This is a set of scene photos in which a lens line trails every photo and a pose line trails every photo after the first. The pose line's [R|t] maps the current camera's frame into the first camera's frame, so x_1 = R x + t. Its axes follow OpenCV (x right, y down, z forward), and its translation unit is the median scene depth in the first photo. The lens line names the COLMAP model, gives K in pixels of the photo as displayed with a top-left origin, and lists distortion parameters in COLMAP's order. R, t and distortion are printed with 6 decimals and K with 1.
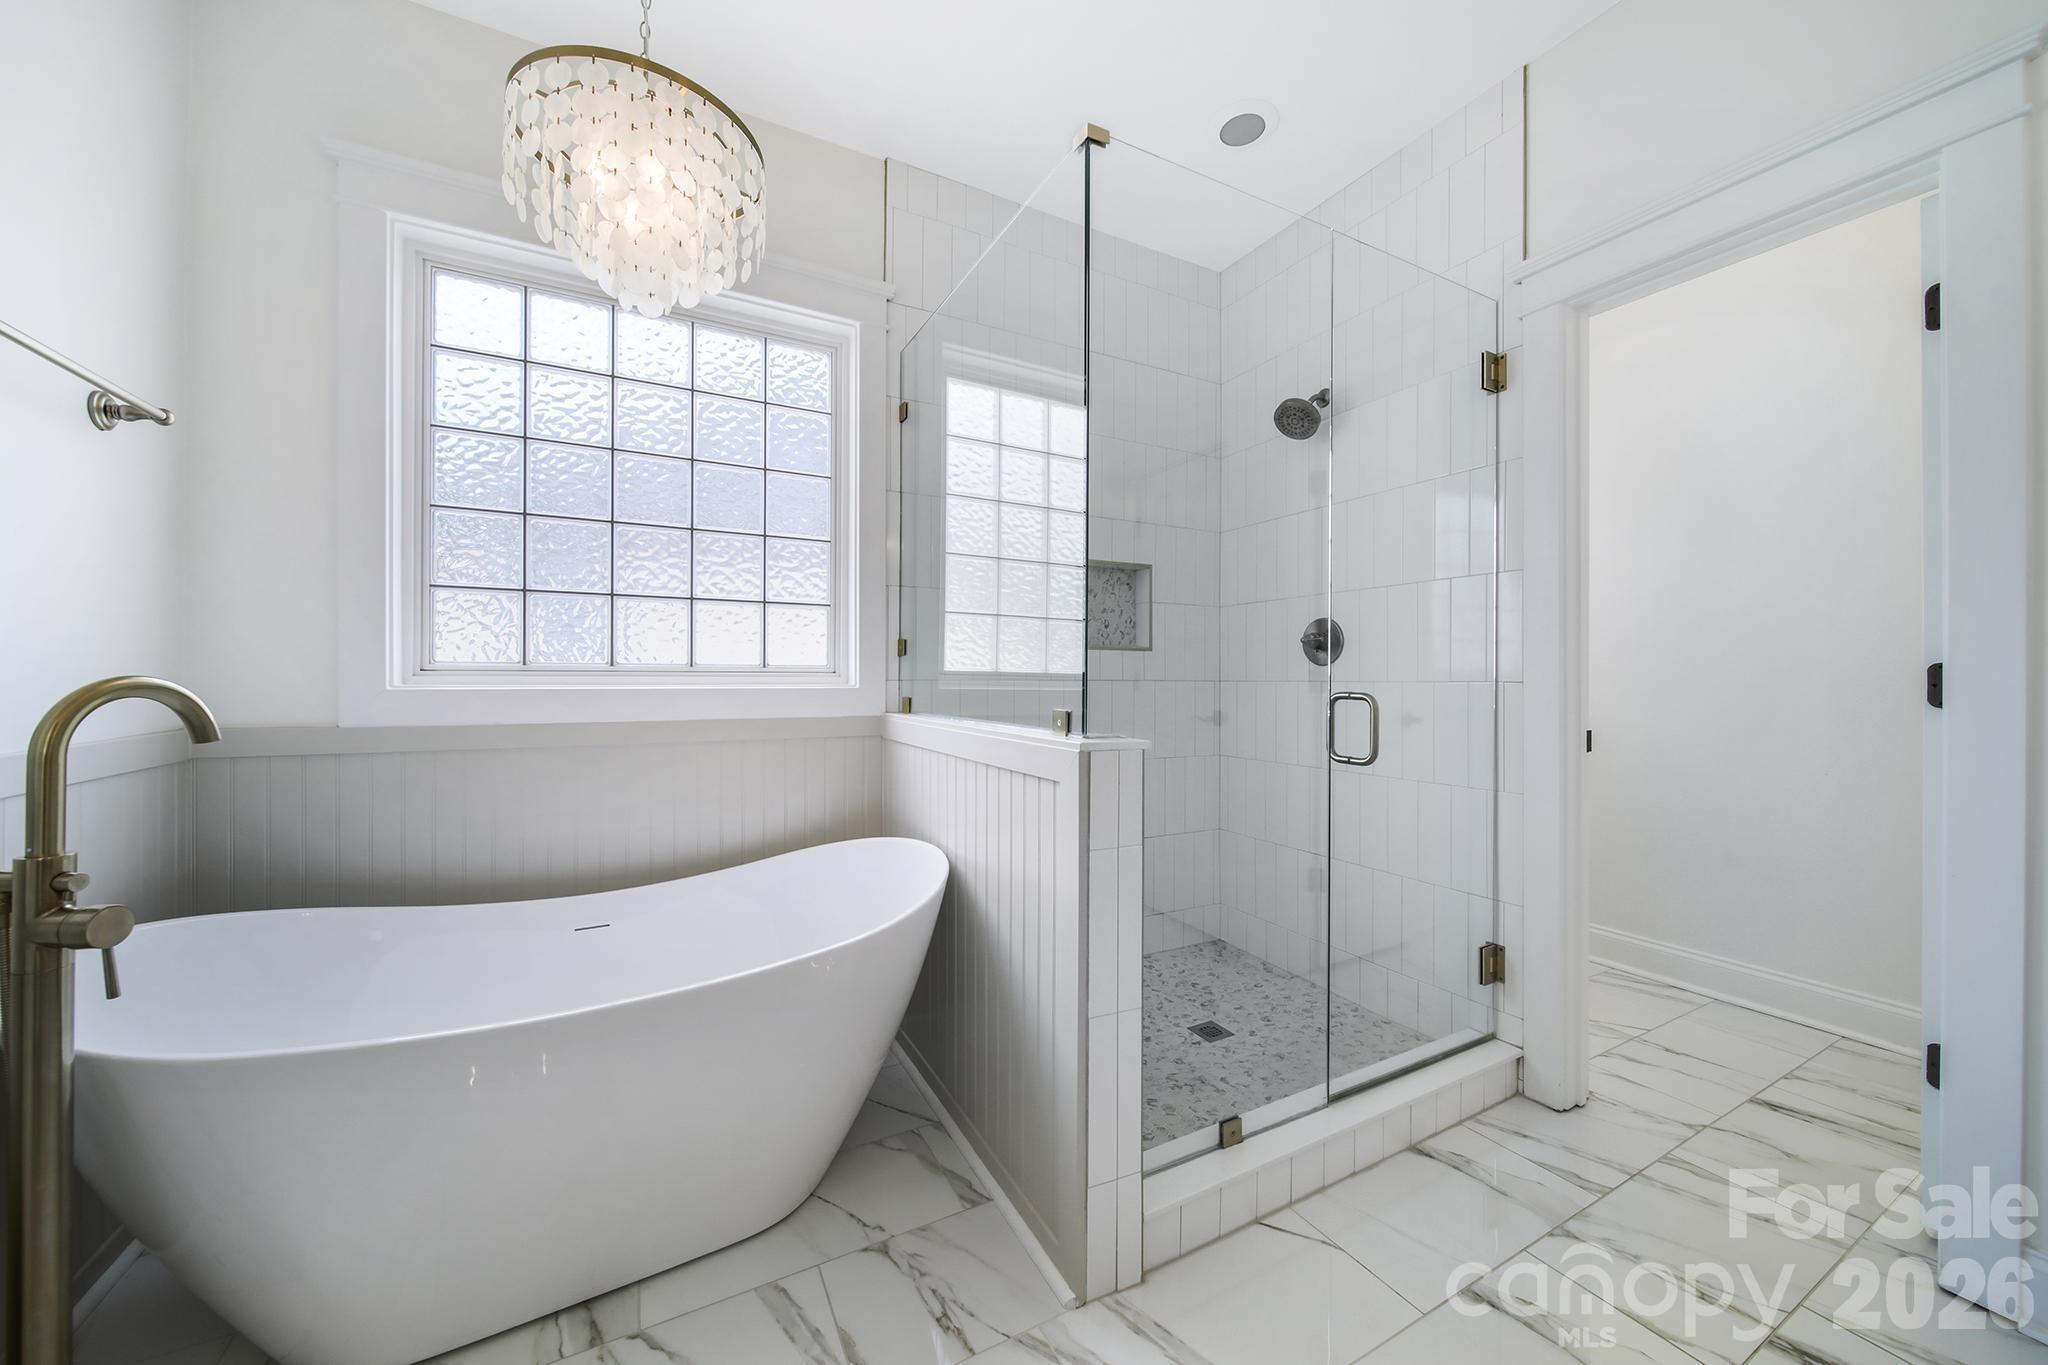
lens RADIAL K [[732.2, 0, 1016.9], [0, 732.2, 675.3], [0, 0, 1]] dist [-0.001232, -0.000945]
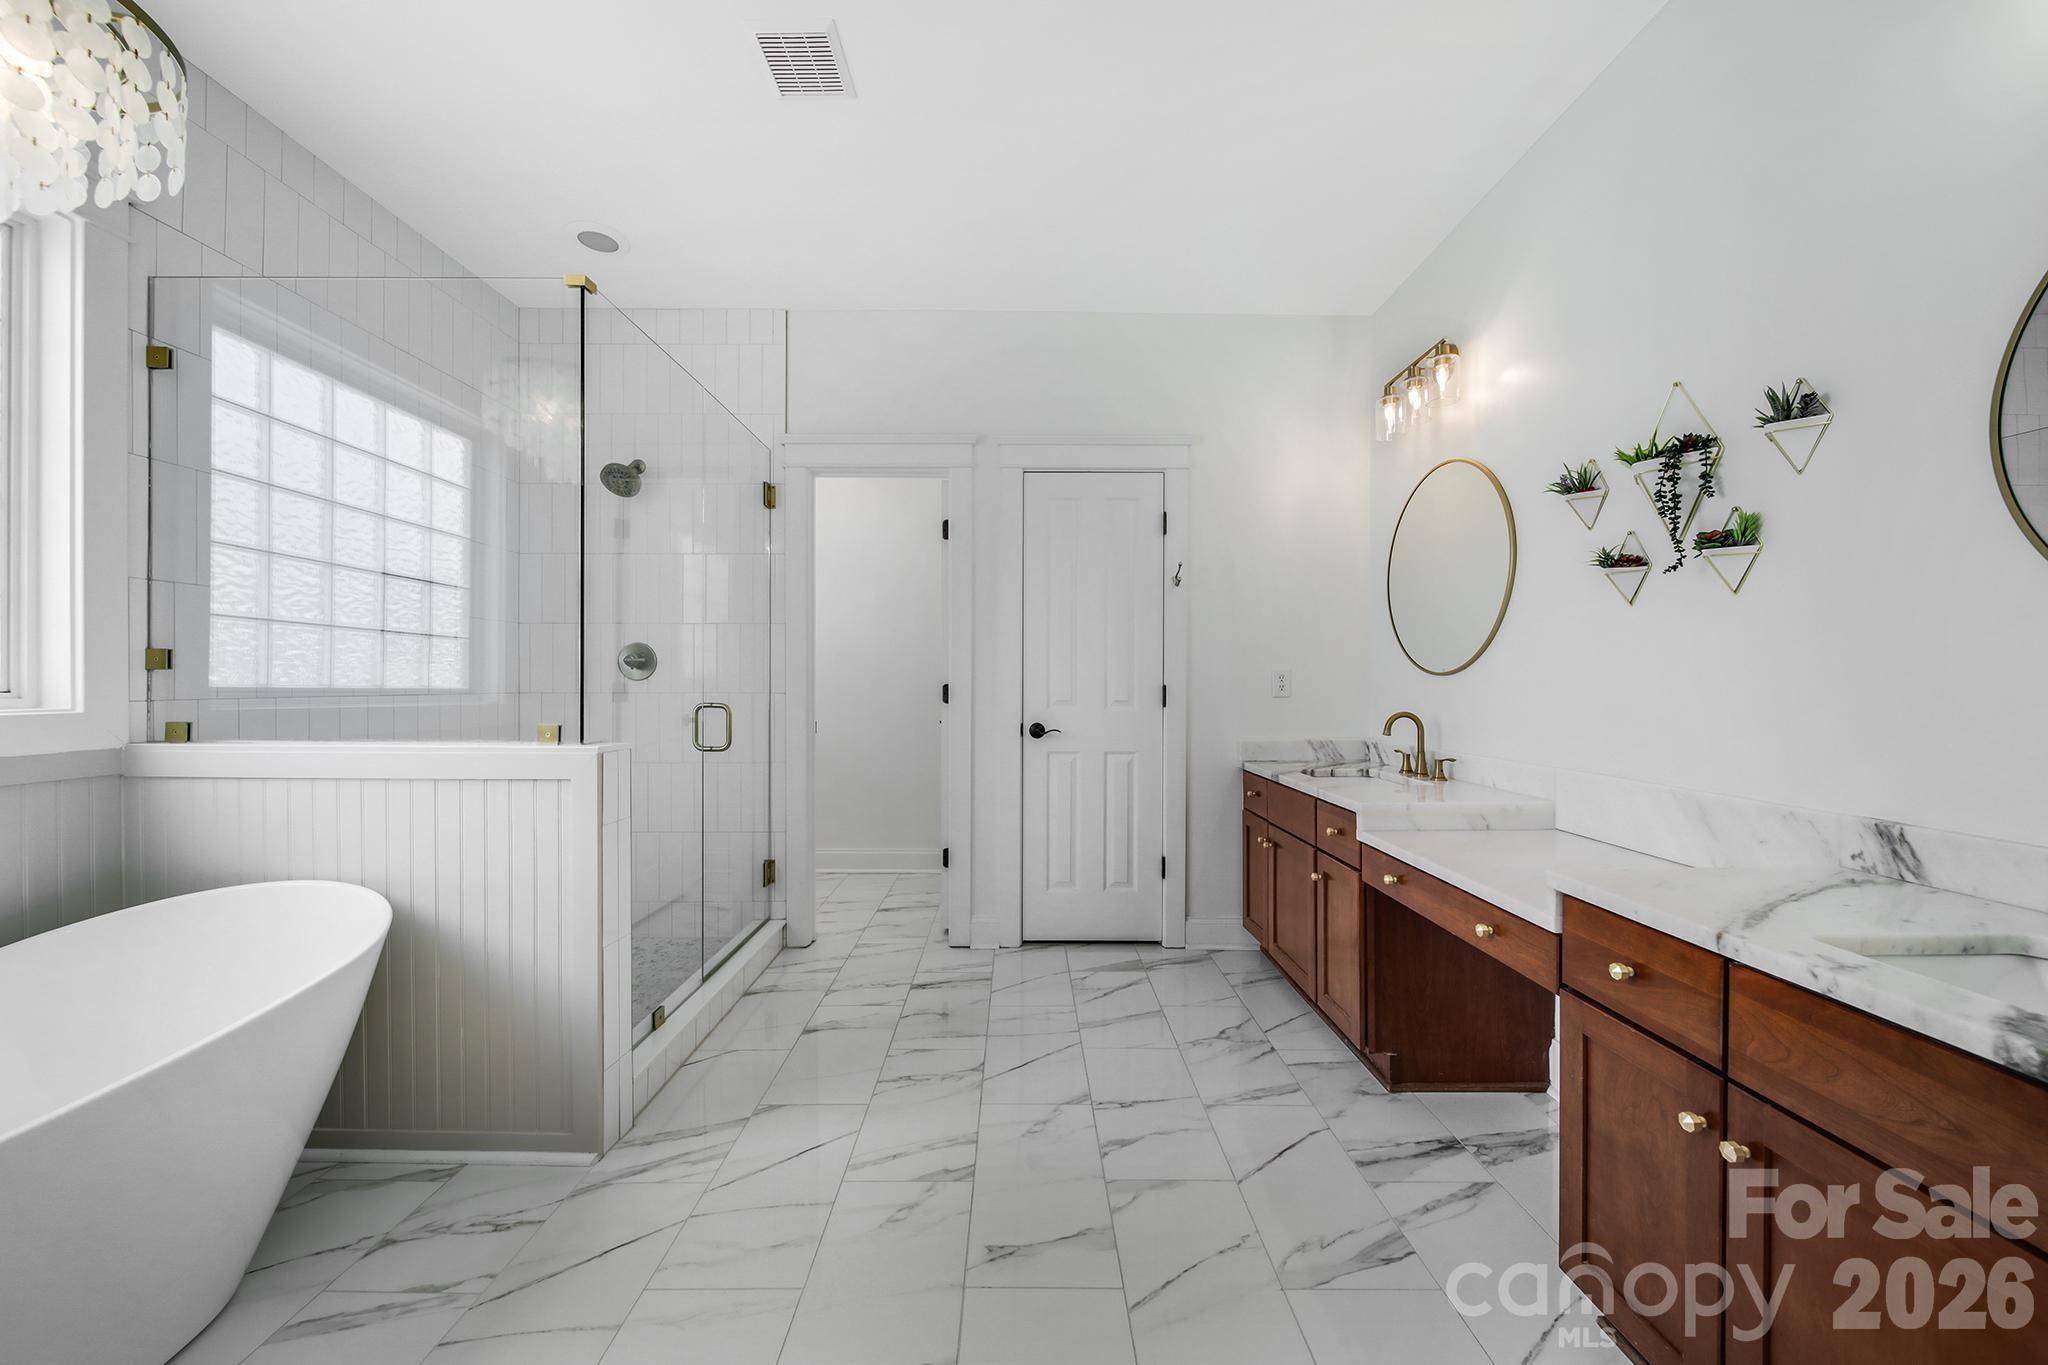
lens RADIAL K [[732.2, 0, 1019.7], [0, 732.2, 682.1], [0, 0, 1]] dist [-0.001232, -0.000945]
pose [[0.468533, -0.002067, 0.883444, -0.488504], [-0.004186, 0.999981, 0.004559, -0.024647], [-0.883436, -0.005834, 0.468515, -0.212308]]
